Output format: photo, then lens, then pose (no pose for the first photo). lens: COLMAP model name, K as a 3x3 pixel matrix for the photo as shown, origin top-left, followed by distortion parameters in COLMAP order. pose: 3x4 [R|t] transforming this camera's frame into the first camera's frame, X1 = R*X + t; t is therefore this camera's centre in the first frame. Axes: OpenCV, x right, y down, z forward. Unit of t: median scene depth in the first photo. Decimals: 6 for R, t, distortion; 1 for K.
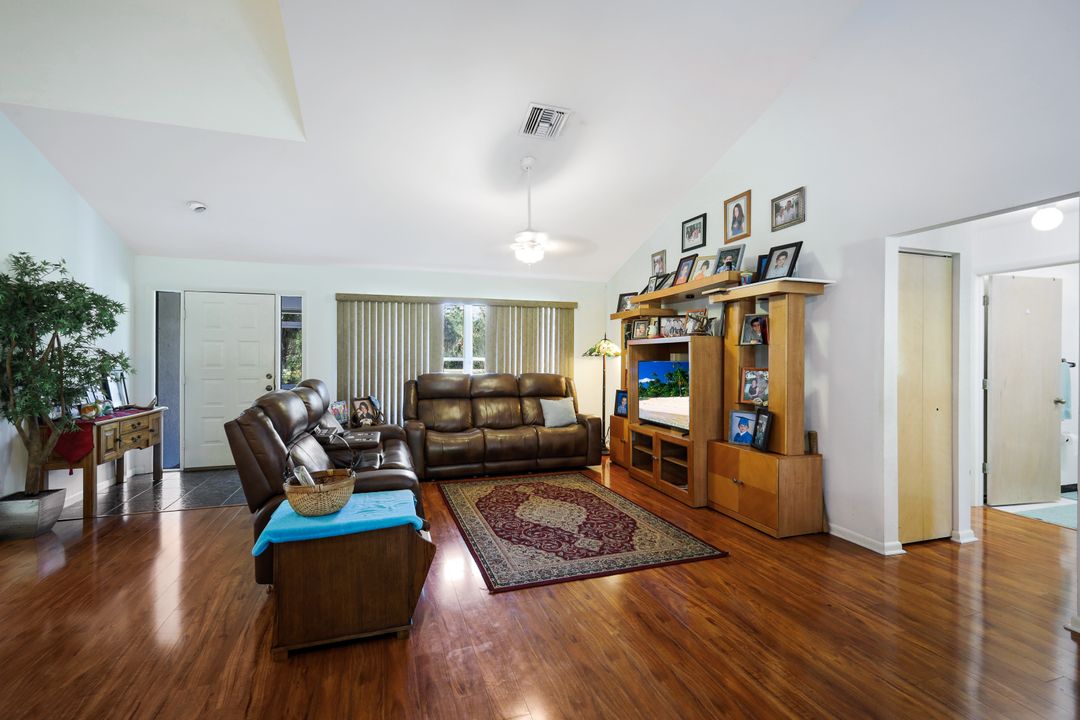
lens RADIAL K [[480.3, 0, 542.5], [0, 480.3, 359.0], [0, 0, 1]] dist [0.008296, 0.000225]
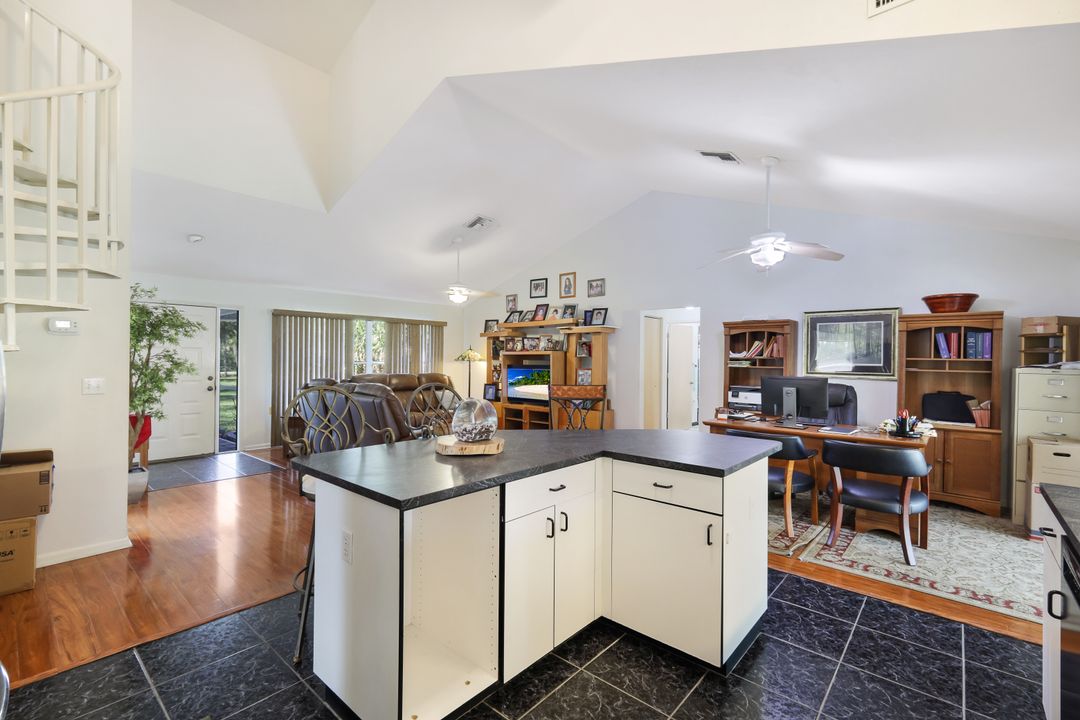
lens RADIAL K [[480.3, 0, 536.8], [0, 480.3, 365.4], [0, 0, 1]] dist [0.008296, 0.000225]
pose [[0.868338, -0.002661, 0.495966, -0.659135], [-0.003160, 0.999936, 0.010897, -0.013853], [-0.495963, -0.011030, 0.868274, -0.569510]]
